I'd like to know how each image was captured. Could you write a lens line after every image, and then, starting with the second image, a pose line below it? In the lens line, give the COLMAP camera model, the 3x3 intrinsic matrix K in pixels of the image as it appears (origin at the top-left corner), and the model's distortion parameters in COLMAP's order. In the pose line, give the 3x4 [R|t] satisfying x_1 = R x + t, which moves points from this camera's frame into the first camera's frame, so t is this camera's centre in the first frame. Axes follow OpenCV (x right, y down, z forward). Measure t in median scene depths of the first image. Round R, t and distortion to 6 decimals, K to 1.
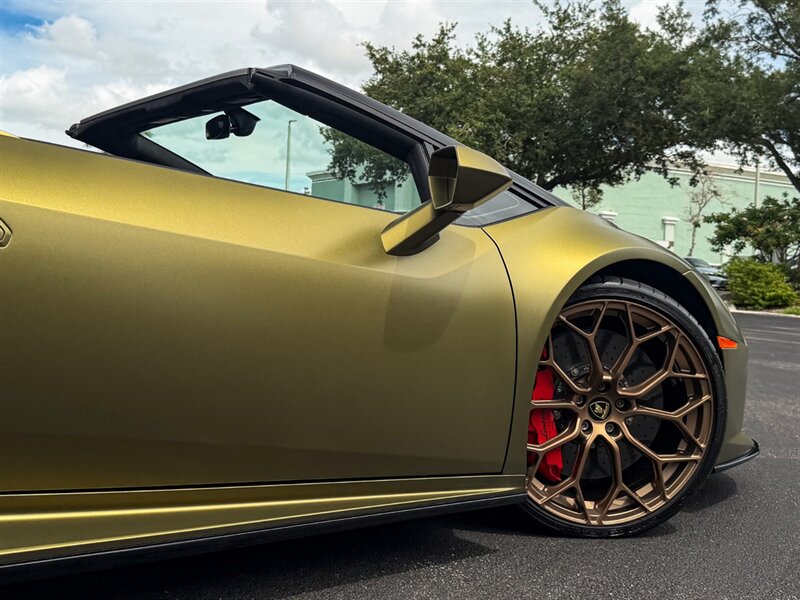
lens RADIAL K [[981.7, 0, 384.7], [0, 981.7, 233.3], [0, 0, 1]] dist [0.254757, -0.737932]
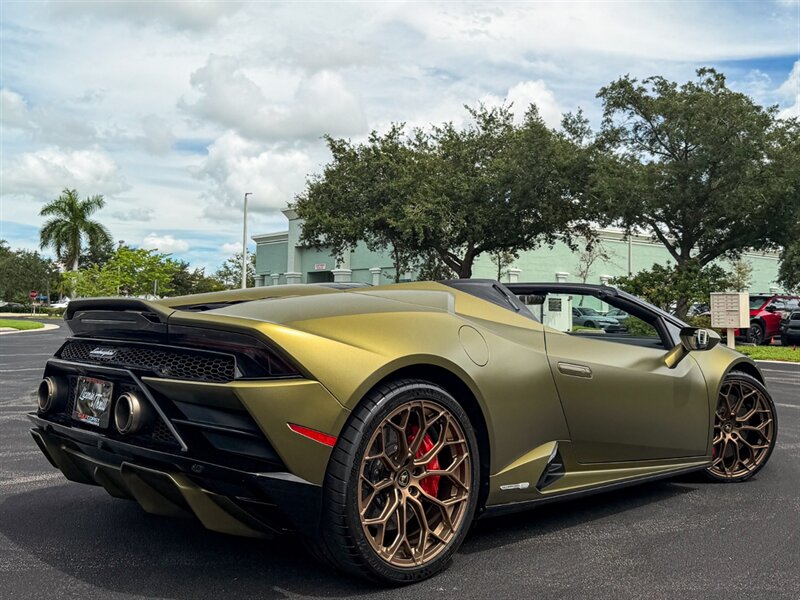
lens RADIAL K [[913.1, 0, 404.3], [0, 913.1, 251.5], [0, 0, 1]] dist [0.216450, -0.564459]
pose [[0.988570, -0.015556, 0.149955, -0.108209], [0.019450, 0.999510, -0.024536, -0.024813], [-0.149500, 0.027172, 0.988388, -0.132772]]
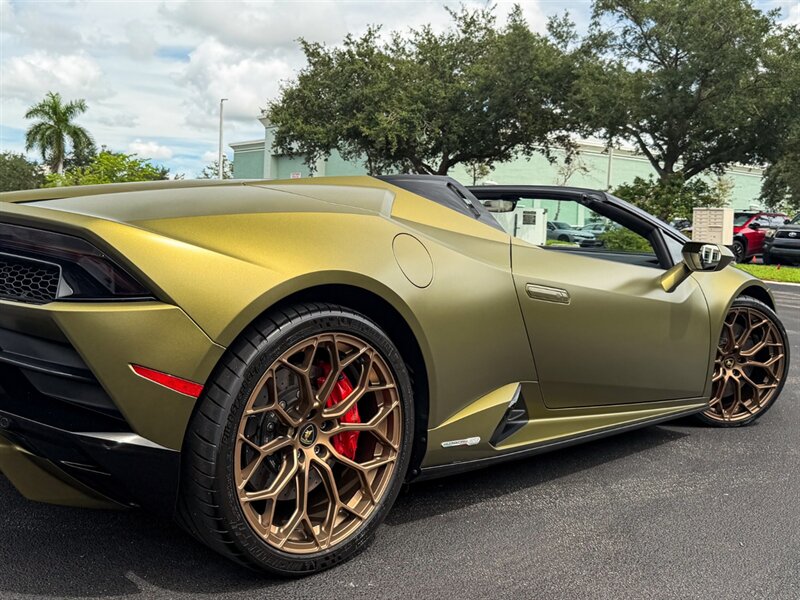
lens RADIAL K [[875.4, 0, 337.5], [0, 875.4, 270.9], [0, 0, 1]] dist [0.196998, -0.482274]
pose [[0.995245, -0.006949, 0.097160, -0.090402], [-0.002357, 0.995441, 0.095347, -0.020947], [-0.097379, -0.095122, 0.990691, -0.079579]]
